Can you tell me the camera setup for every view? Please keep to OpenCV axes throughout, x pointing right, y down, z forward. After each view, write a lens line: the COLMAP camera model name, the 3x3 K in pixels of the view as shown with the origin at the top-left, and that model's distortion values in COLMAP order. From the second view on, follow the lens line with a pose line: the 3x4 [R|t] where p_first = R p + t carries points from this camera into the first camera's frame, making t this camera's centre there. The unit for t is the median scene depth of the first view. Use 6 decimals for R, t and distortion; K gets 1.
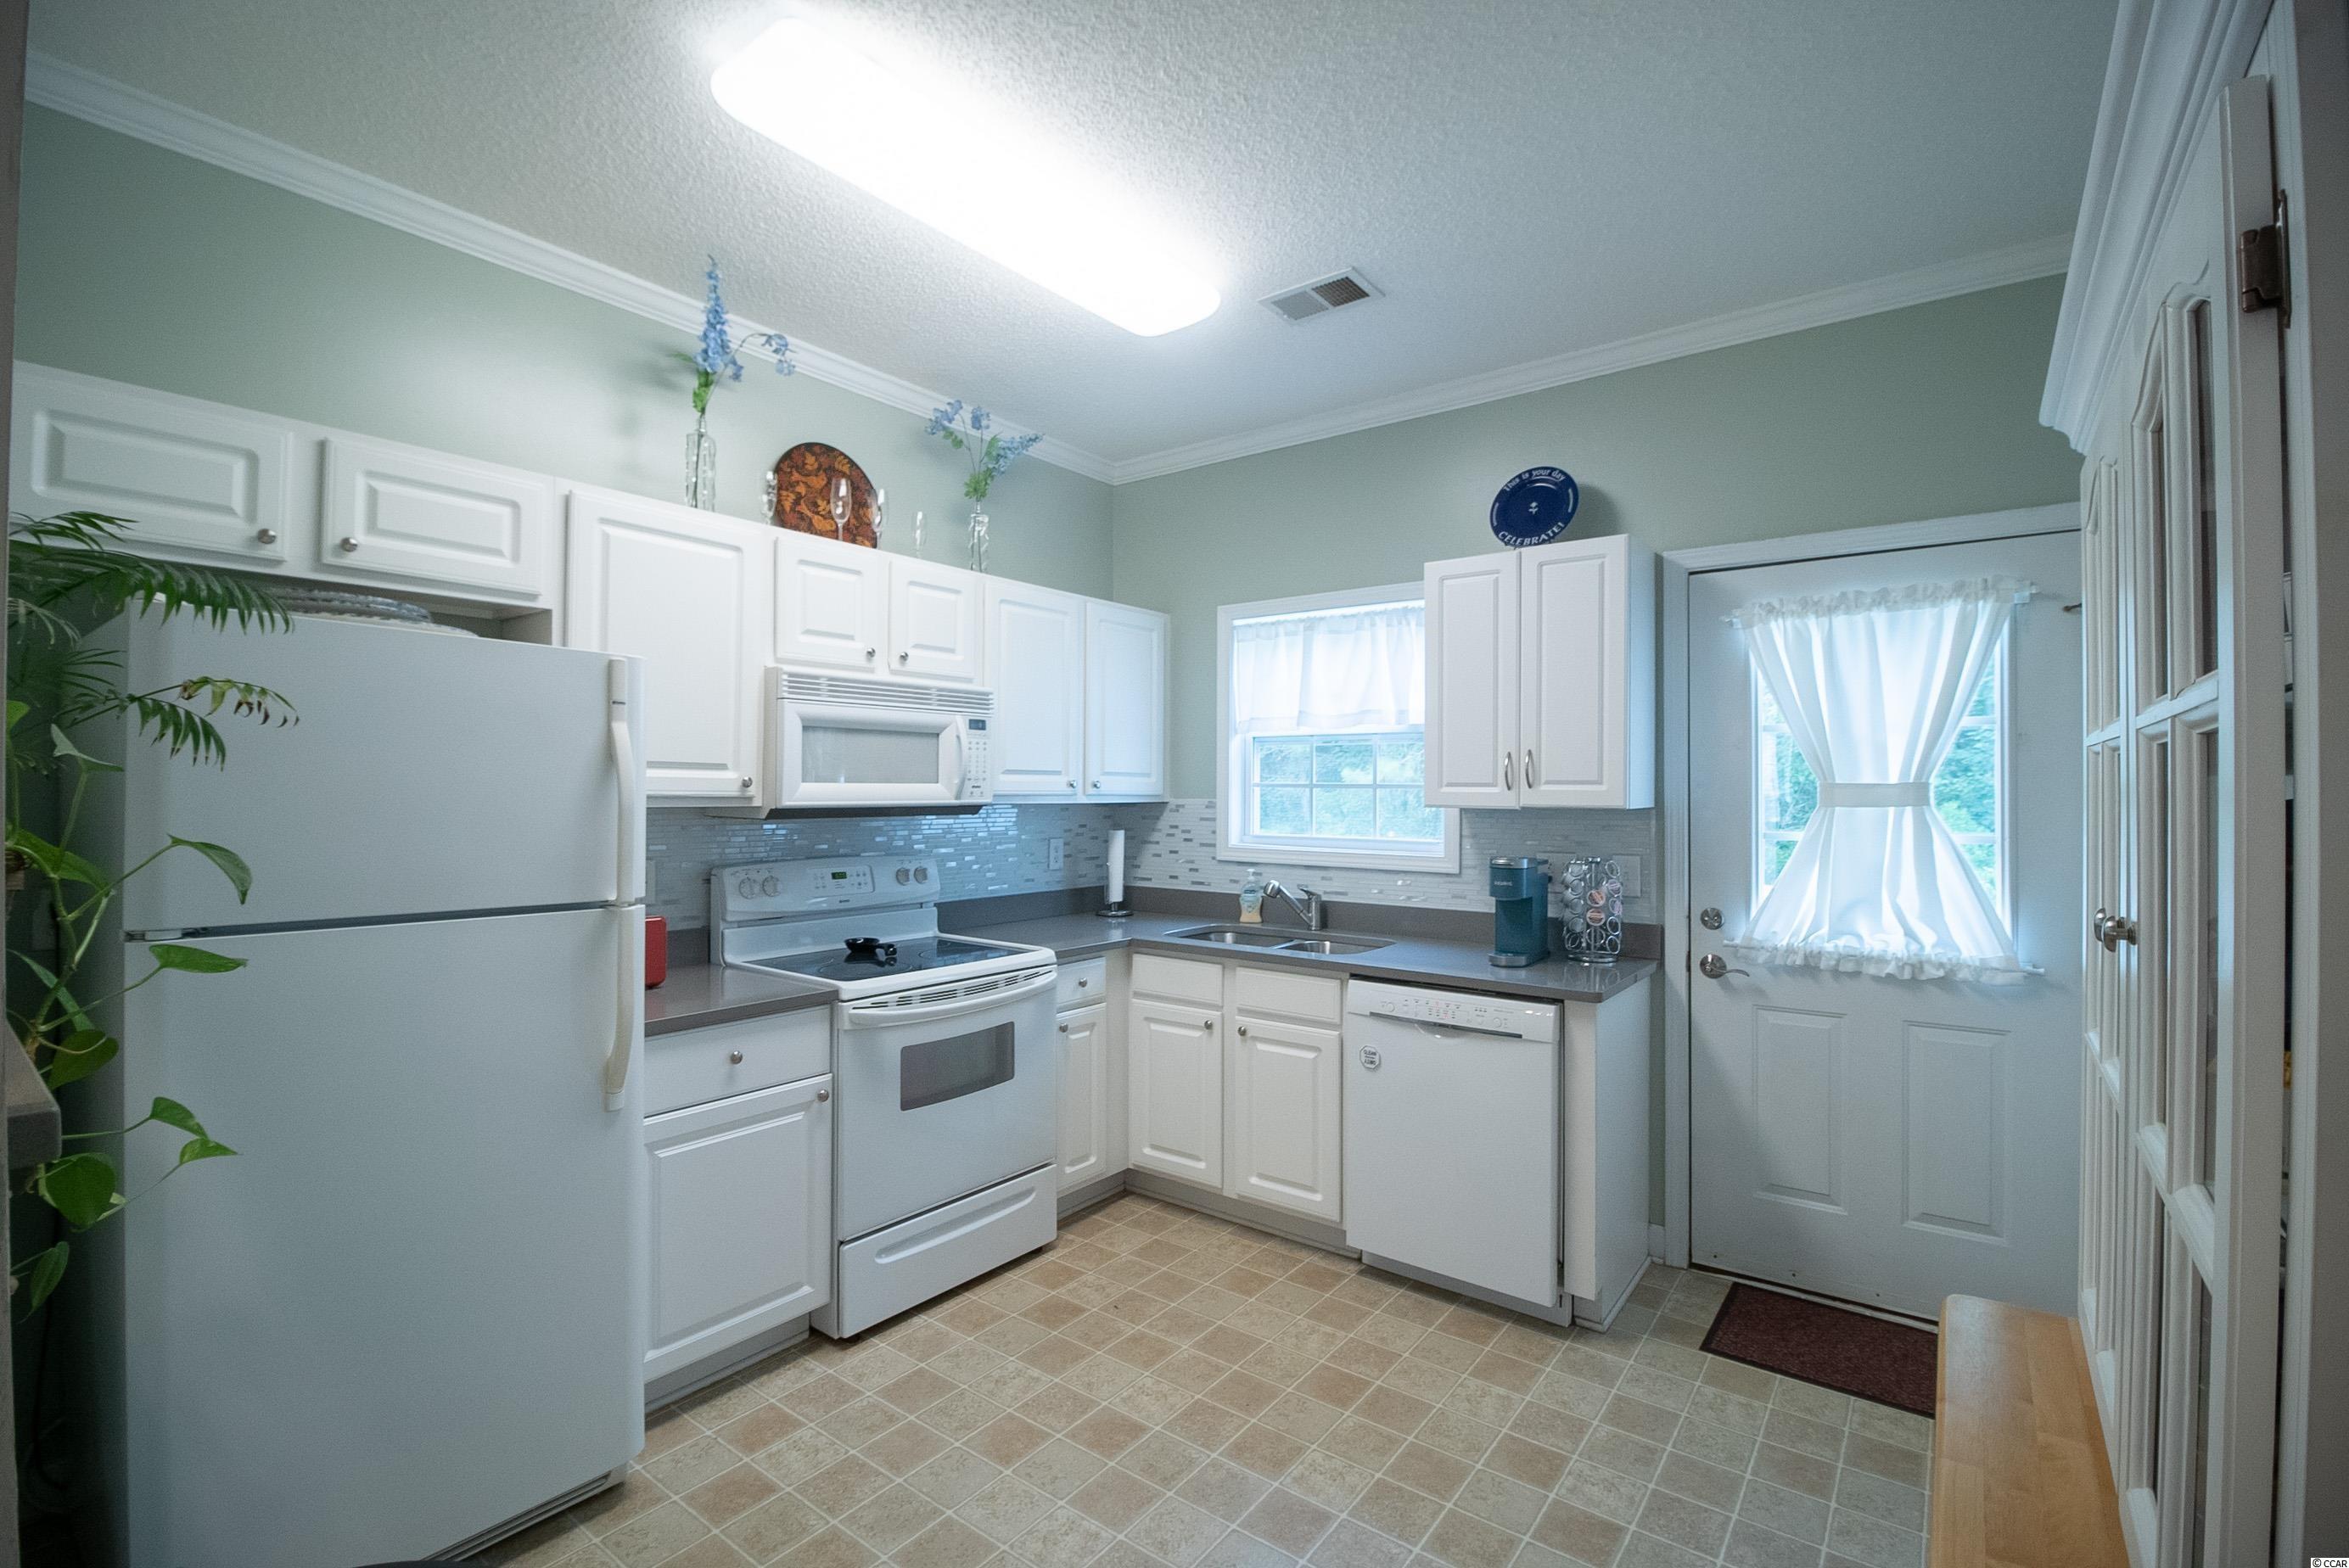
lens RADIAL K [[1040.8, 0, 1174.5], [0, 1040.8, 784.0], [0, 0, 1]] dist [-0.001172, -0.013580]
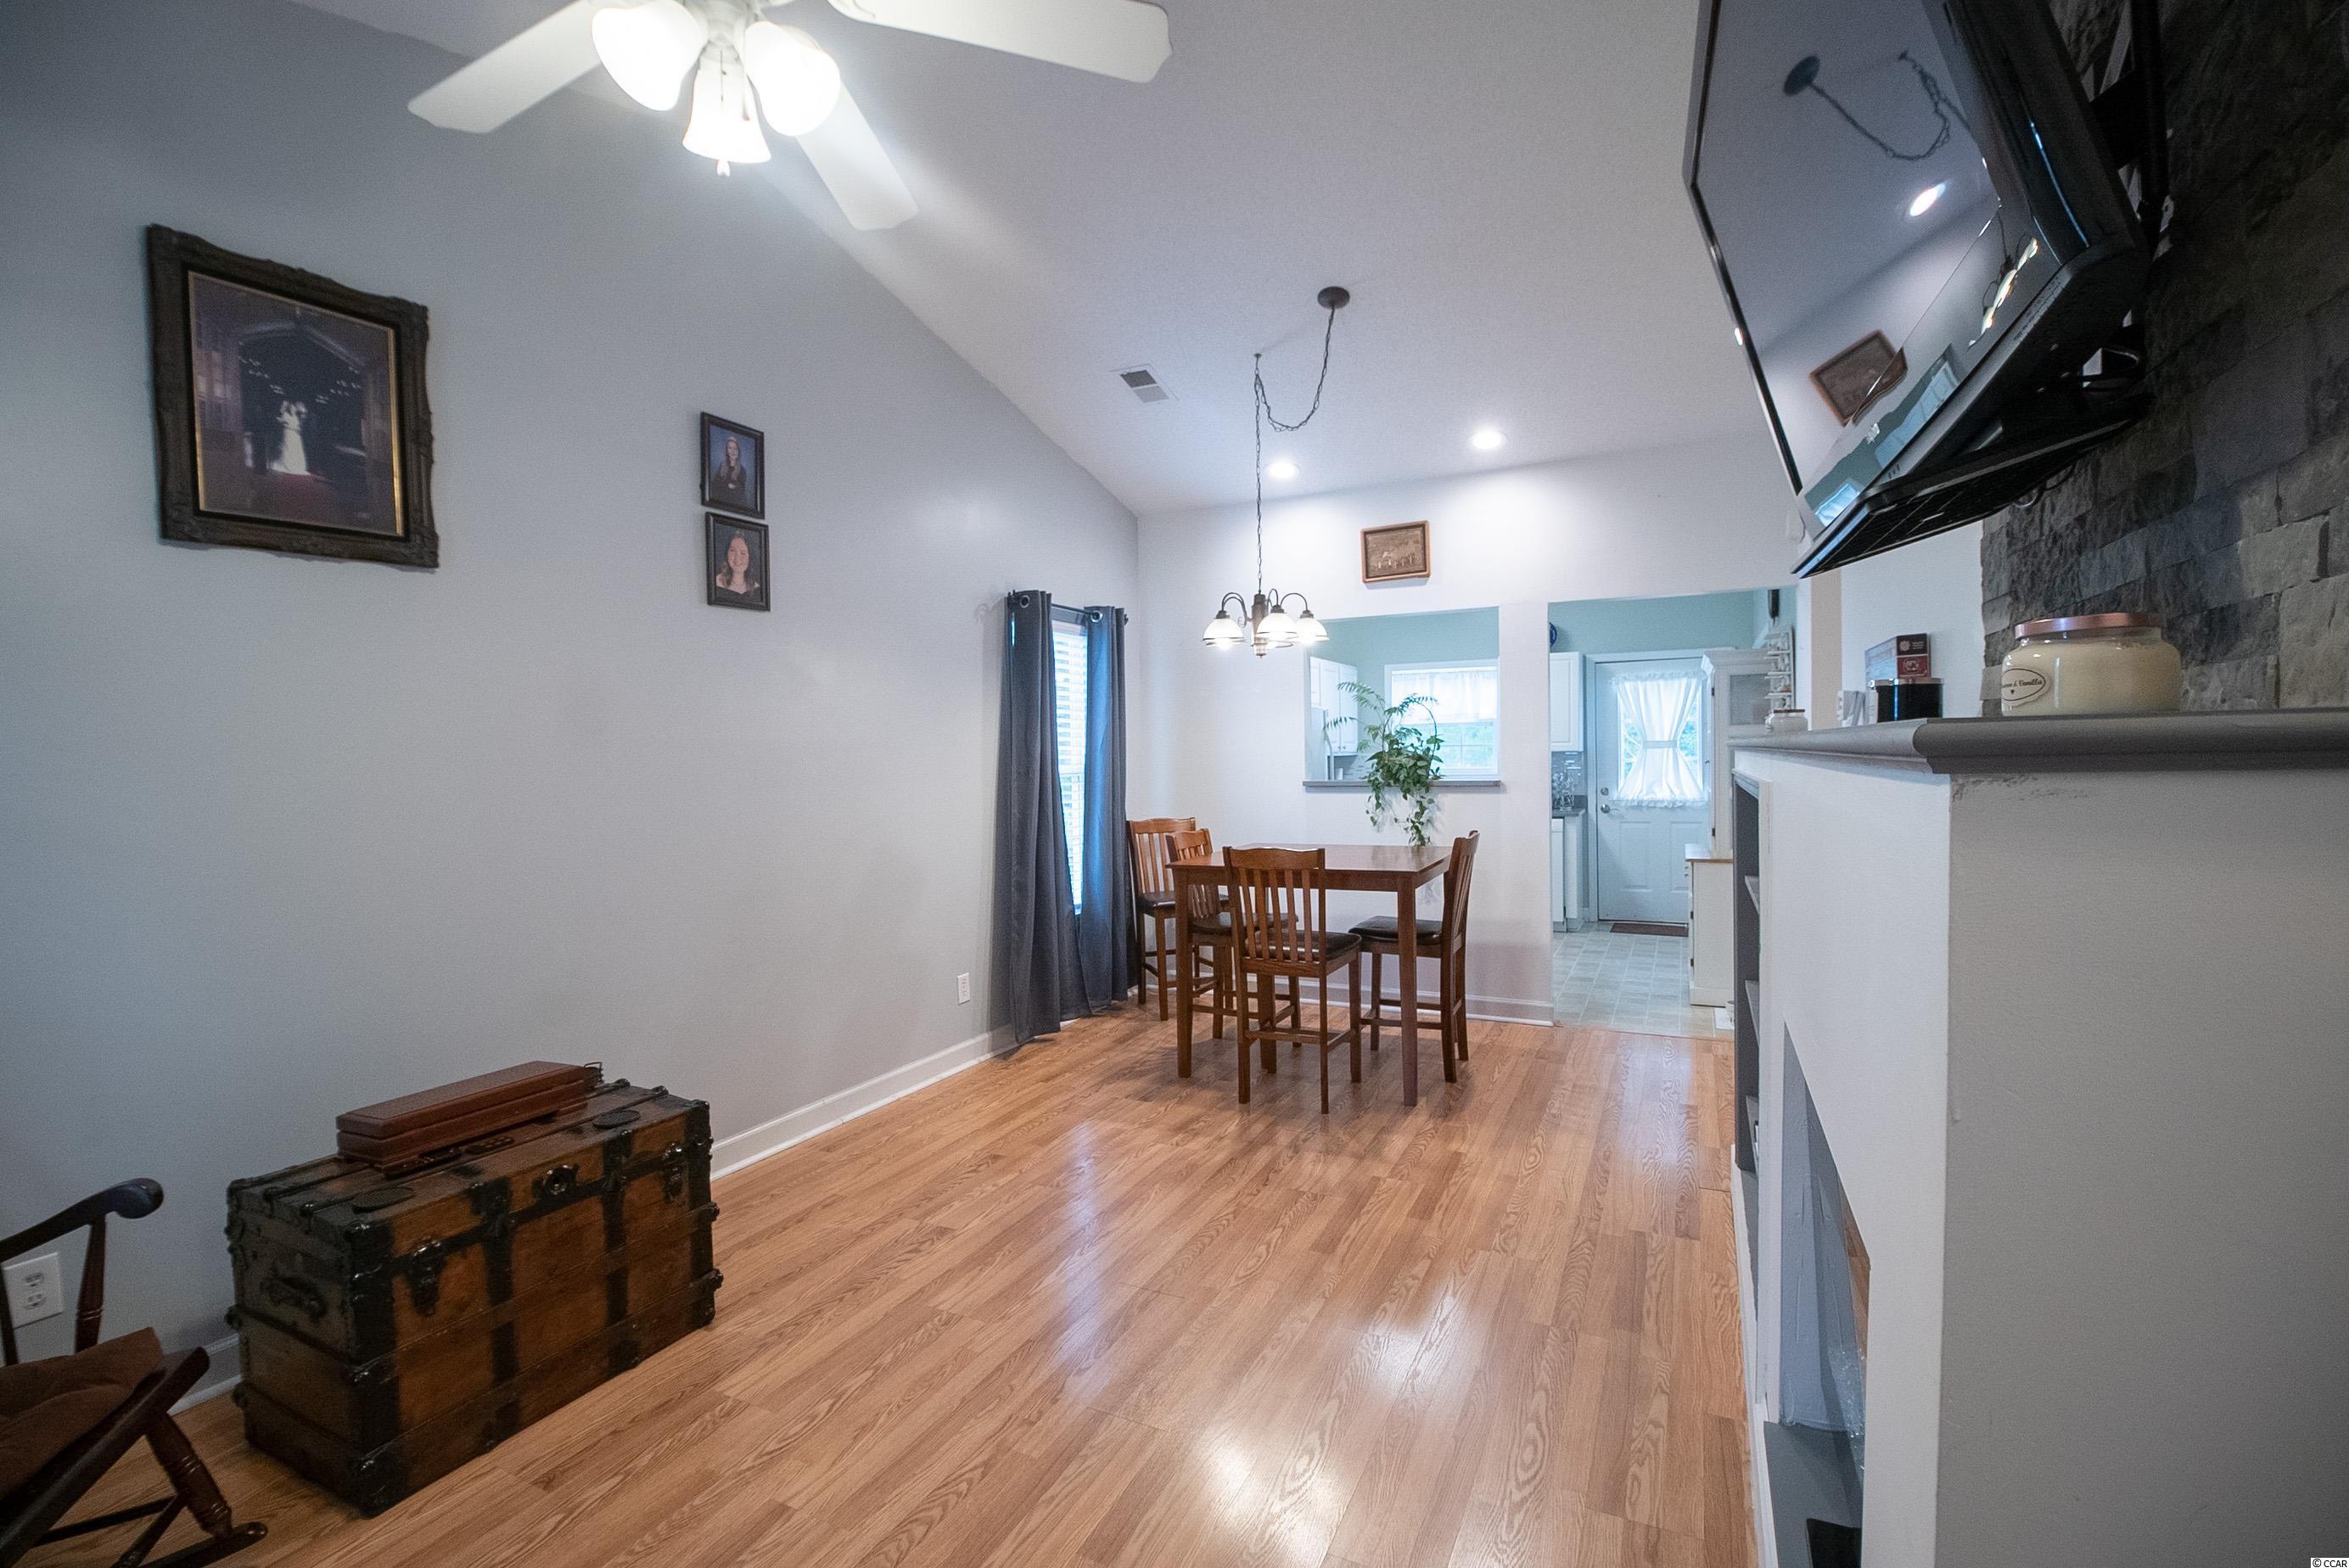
lens RADIAL K [[1040.8, 0, 1174.5], [0, 1040.8, 784.0], [0, 0, 1]] dist [-0.001172, -0.013580]
pose [[0.981035, -0.026337, 0.192032, -1.234379], [0.020036, 0.999197, 0.034684, -0.007317], [-0.192792, -0.030179, 0.980776, -1.613931]]
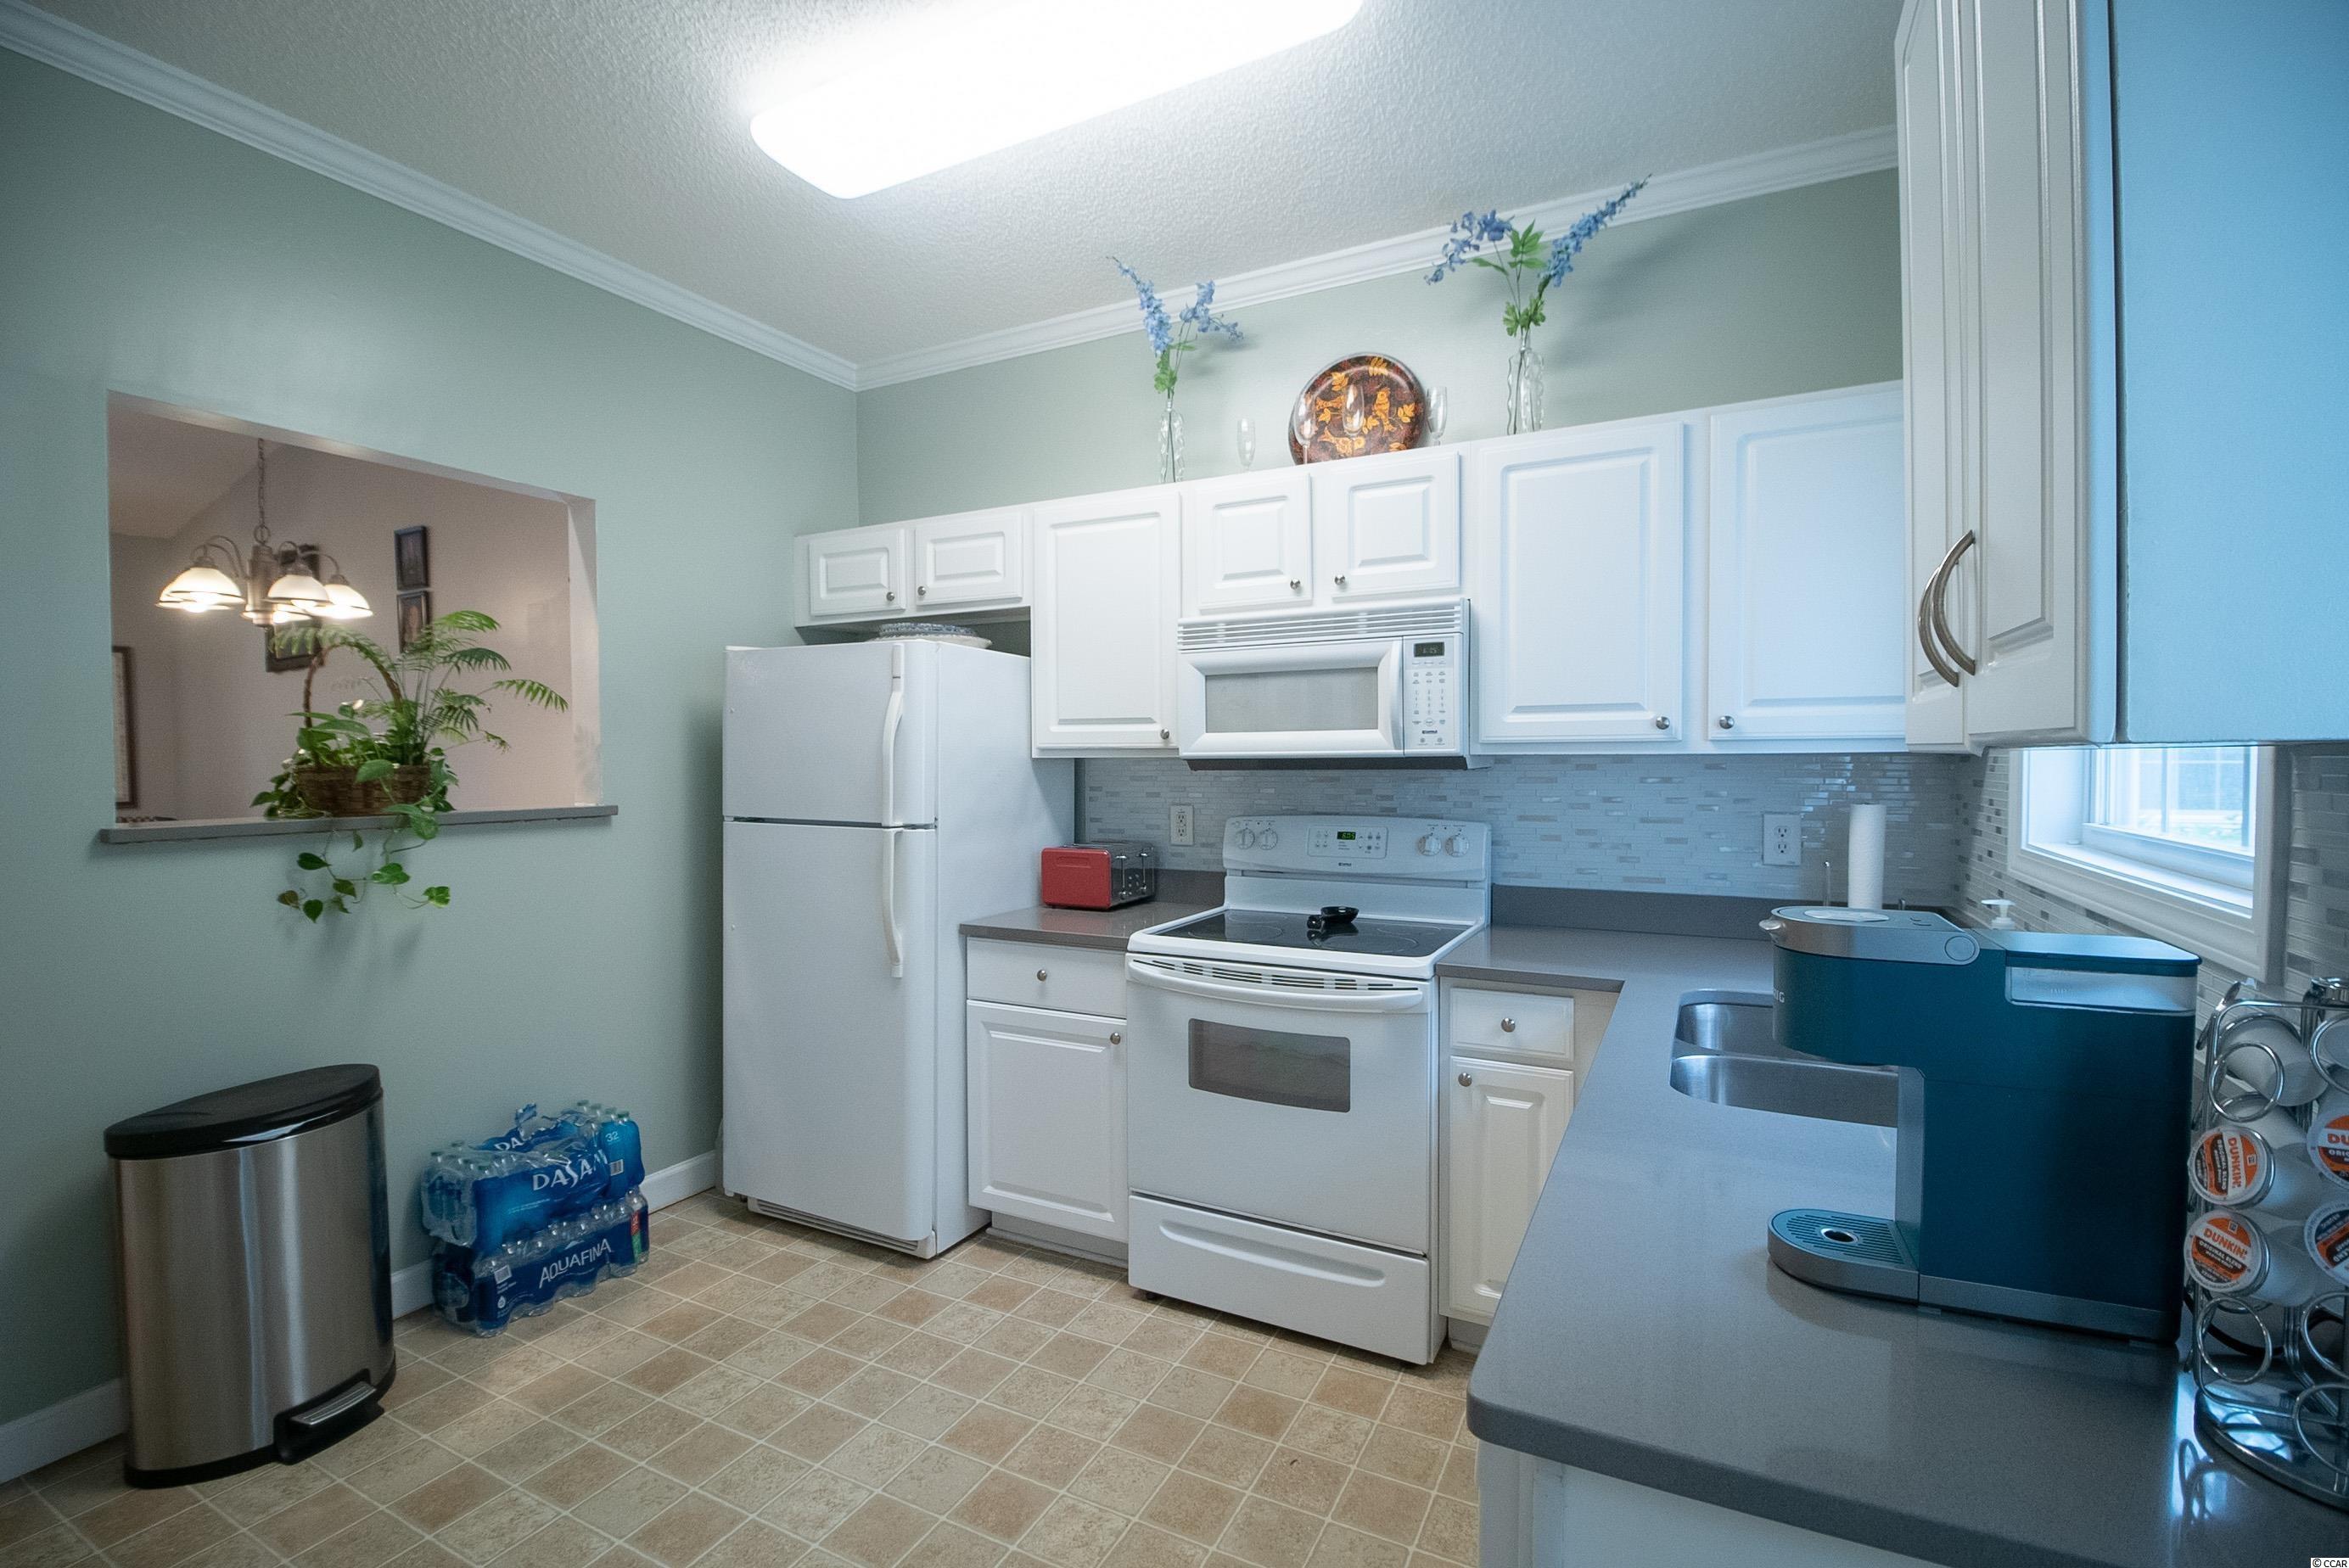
lens RADIAL K [[1040.2, 0, 1174.5], [0, 1040.2, 784.0], [0, 0, 1]] dist [-0.001680, -0.000072]
pose [[0.174369, 0.020964, -0.984457, 0.556107], [0.014104, 0.999618, 0.023785, 0.020953], [0.984579, -0.018032, 0.174007, 0.726059]]
